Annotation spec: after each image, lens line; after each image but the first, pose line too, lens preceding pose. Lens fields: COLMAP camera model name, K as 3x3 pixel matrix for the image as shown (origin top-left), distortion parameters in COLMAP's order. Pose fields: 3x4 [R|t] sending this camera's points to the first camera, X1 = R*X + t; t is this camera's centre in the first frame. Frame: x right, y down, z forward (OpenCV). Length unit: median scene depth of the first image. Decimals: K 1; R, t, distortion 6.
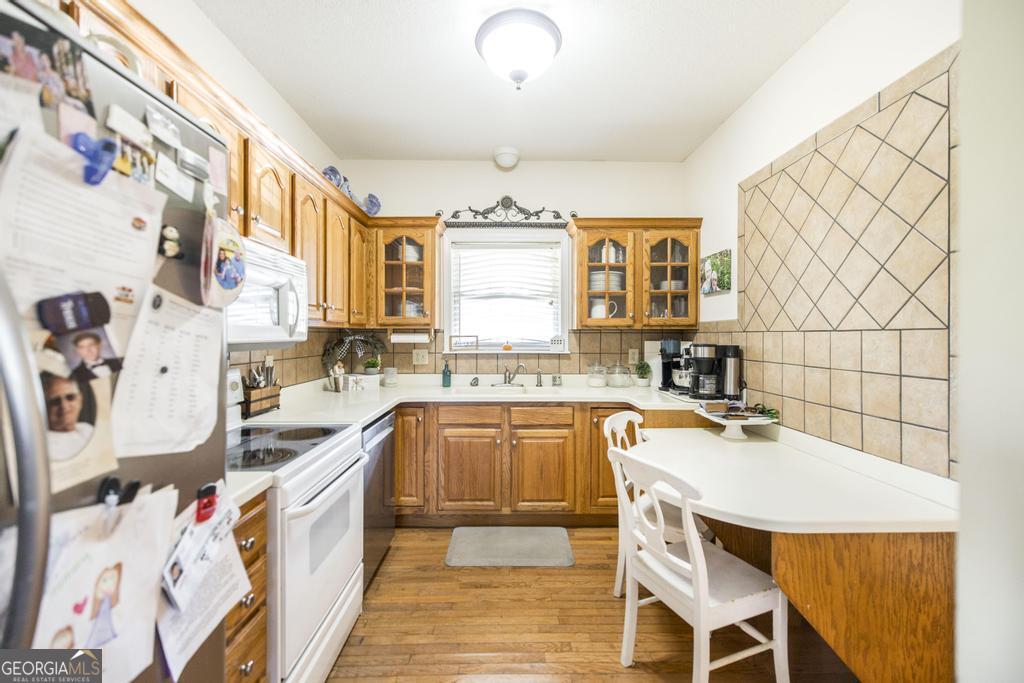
lens RADIAL K [[414.2, 0, 509.9], [0, 414.2, 339.8], [0, 0, 1]] dist [-0.002307, -0.000178]
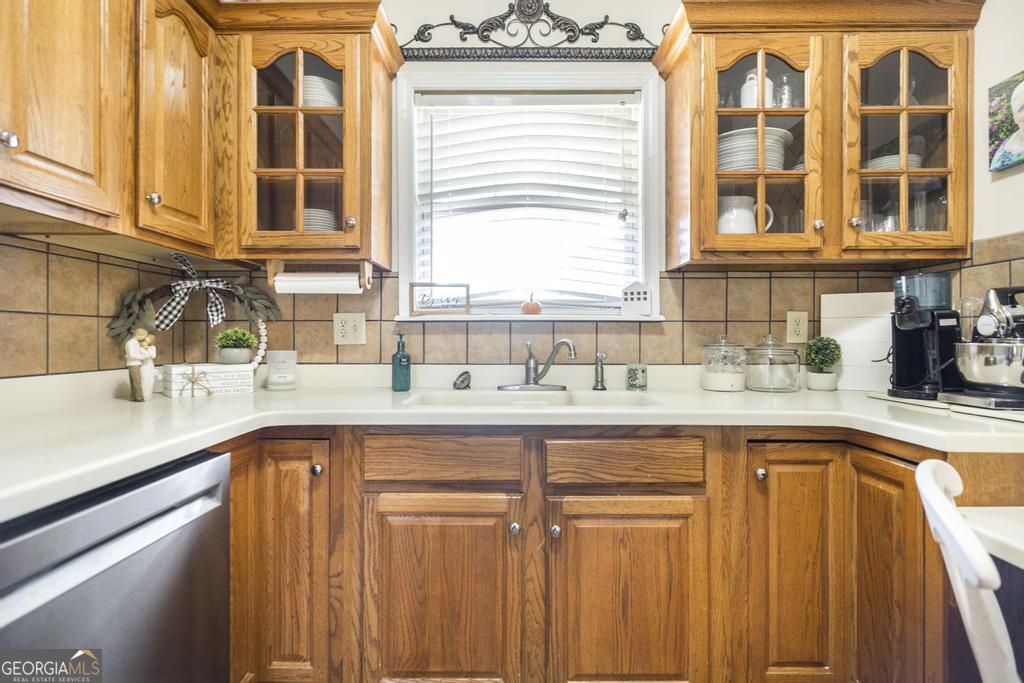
lens RADIAL K [[504.6, 0, 521.5], [0, 504.6, 336.6], [0, 0, 1]] dist [-0.005778, -0.000084]
pose [[0.999998, 0.000122, 0.002215, -0.020478], [-0.000101, 0.999954, -0.009598, 0.063352], [-0.002216, 0.009598, 0.999951, 0.474345]]
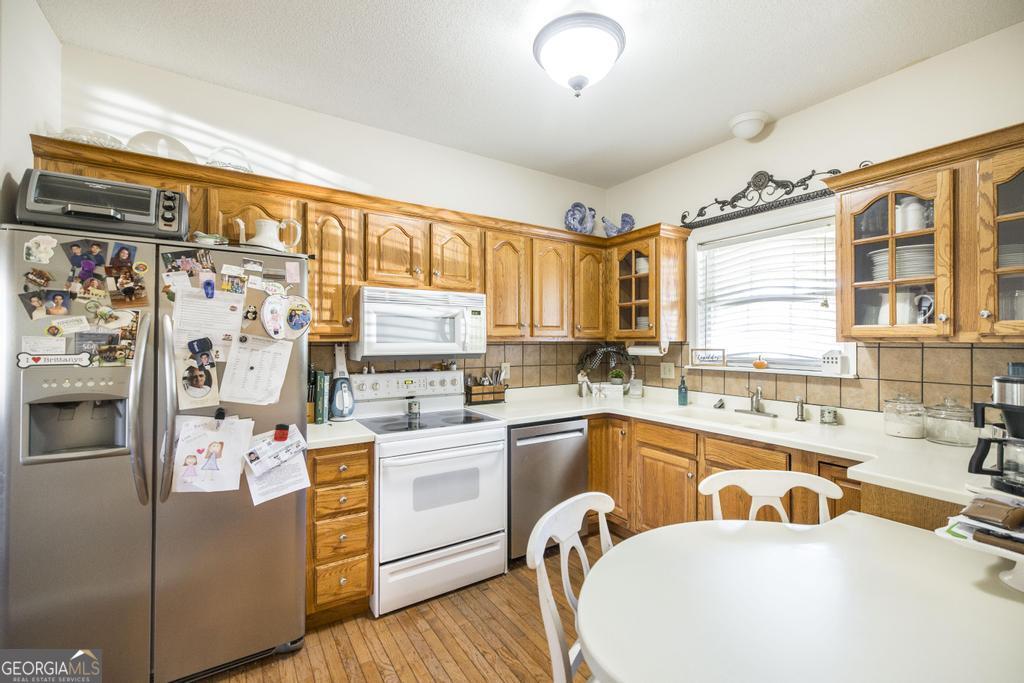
lens RADIAL K [[414.2, 0, 521.1], [0, 414.2, 344.8], [0, 0, 1]] dist [-0.002307, -0.000178]
pose [[0.563069, 0.006578, -0.826384, 0.435573], [-0.010879, 0.999941, 0.000546, -0.017146], [0.826338, 0.008683, 0.563107, 0.211804]]
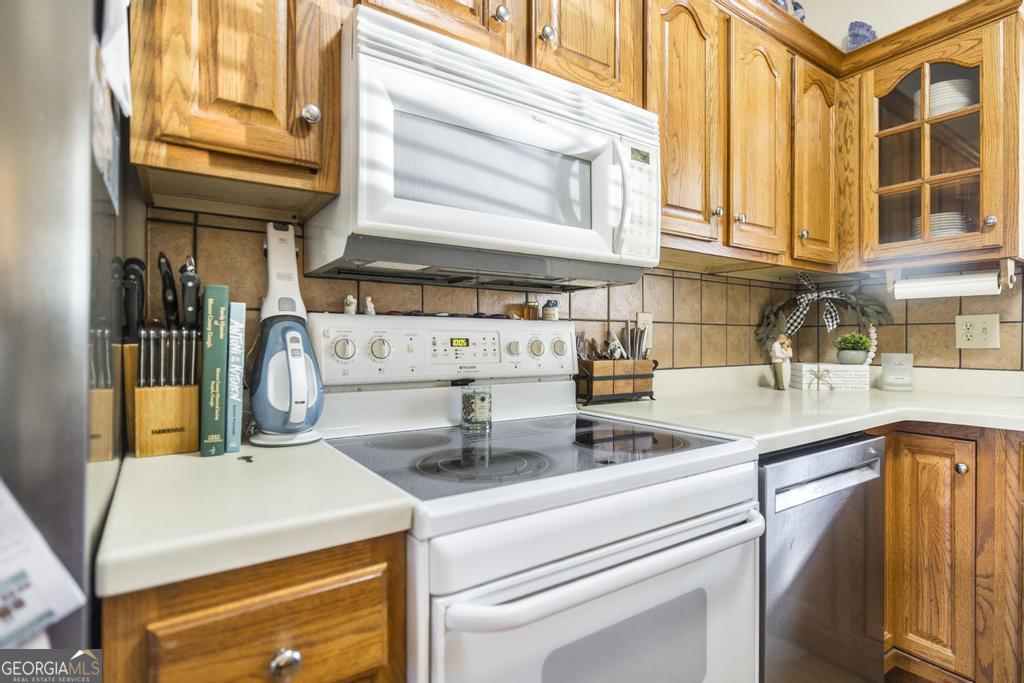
lens RADIAL K [[522.7, 0, 512.2], [0, 522.7, 338.8], [0, 0, 1]] dist [-0.005087, 0.001486]
pose [[0.555668, 0.000756, -0.831404, -0.030784], [-0.006407, 0.999974, -0.003372, 0.061397], [0.831380, 0.007200, 0.555658, 0.305211]]
